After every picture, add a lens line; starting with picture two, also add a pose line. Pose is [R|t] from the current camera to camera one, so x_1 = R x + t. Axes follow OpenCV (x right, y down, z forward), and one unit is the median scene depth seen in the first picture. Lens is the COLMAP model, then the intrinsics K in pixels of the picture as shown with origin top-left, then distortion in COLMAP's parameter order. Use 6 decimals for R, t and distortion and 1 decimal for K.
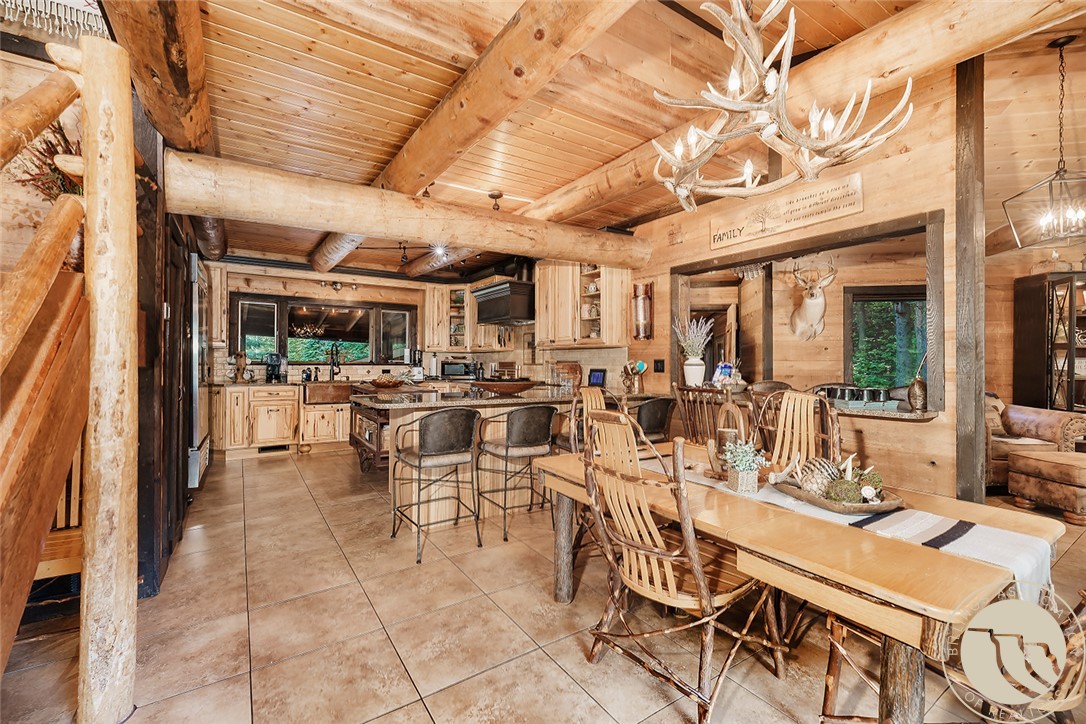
lens RADIAL K [[454.4, 0, 543.0], [0, 454.4, 362.0], [0, 0, 1]] dist [0.000983, 0.000083]
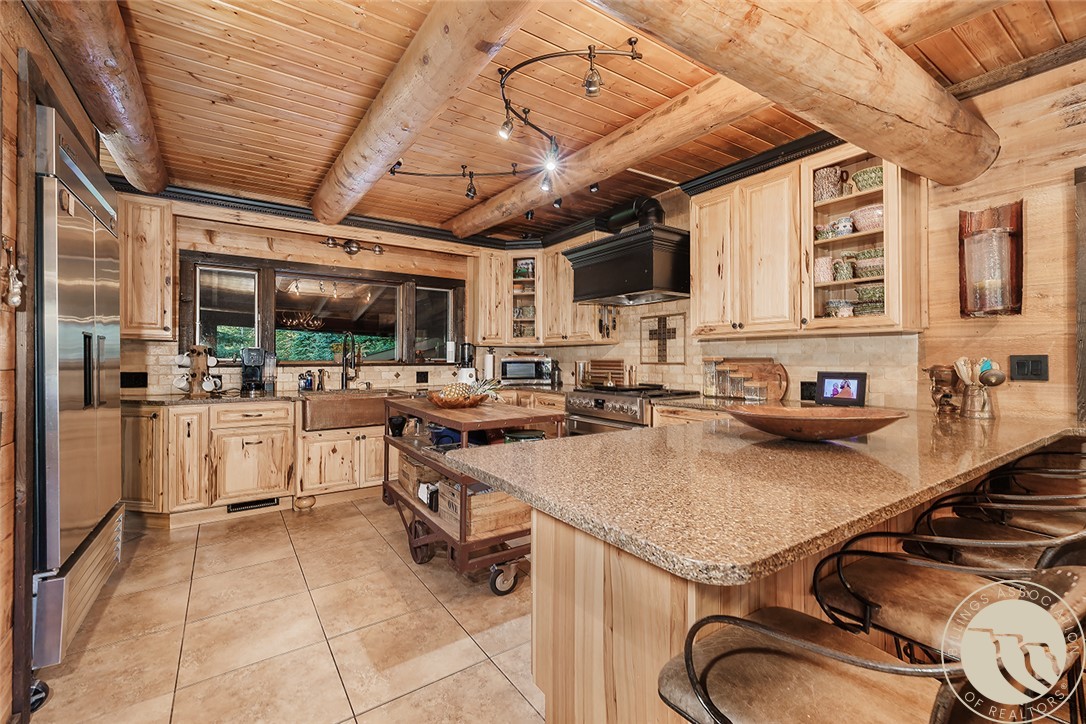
lens RADIAL K [[468.0, 0, 569.3], [0, 468.0, 357.8], [0, 0, 1]] dist [-0.001054, -0.000340]
pose [[0.998825, -0.005956, 0.048096, -0.182723], [0.005976, 0.999982, -0.000263, -0.003733], [-0.048094, 0.000550, 0.998843, 0.325937]]
